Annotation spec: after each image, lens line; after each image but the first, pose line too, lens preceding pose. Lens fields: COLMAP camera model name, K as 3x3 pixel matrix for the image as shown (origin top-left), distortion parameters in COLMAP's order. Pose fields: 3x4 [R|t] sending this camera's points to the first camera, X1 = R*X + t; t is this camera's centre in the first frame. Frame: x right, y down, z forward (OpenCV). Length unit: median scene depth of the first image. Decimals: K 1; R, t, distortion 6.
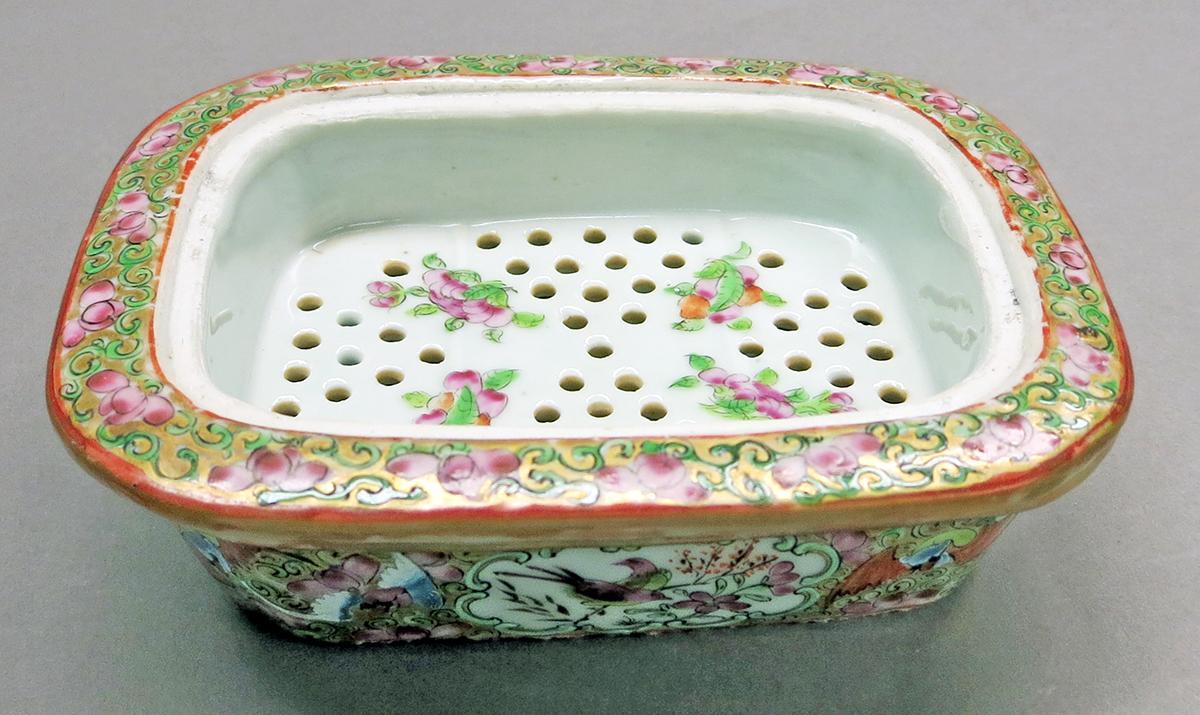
lens RADIAL K [[1575.2, 0, 598.7], [0, 1575.2, 265.5], [0, 0, 1]] dist [-0.061699, 0.000000]
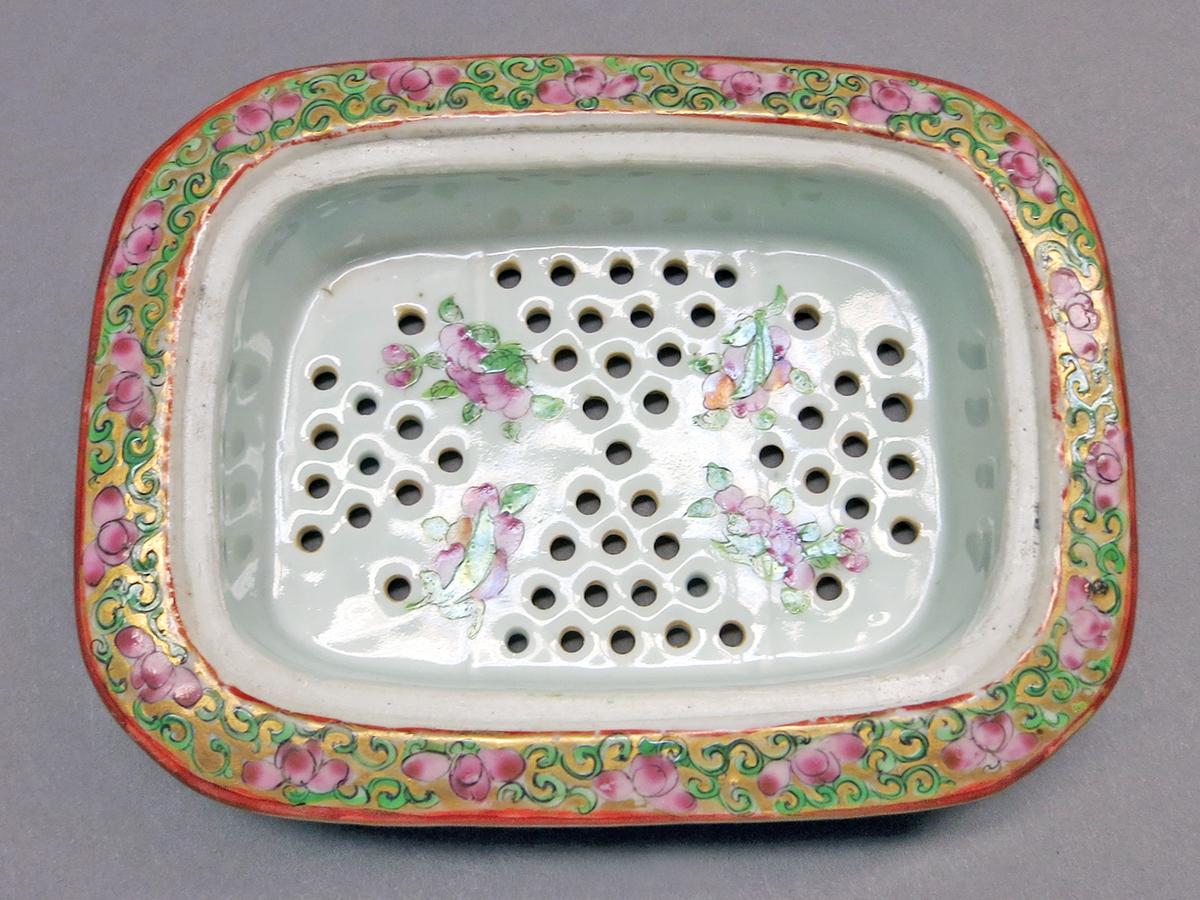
lens RADIAL K [[1493.9, 0, 598.2], [0, 1493.9, 454.7], [0, 0, 1]] dist [-0.058295, 0.000000]
pose [[0.998542, 0.041813, -0.034139, 0.020861], [-0.011325, 0.780647, 0.624869, -0.543308], [0.052778, -0.623572, 0.779983, 0.267932]]
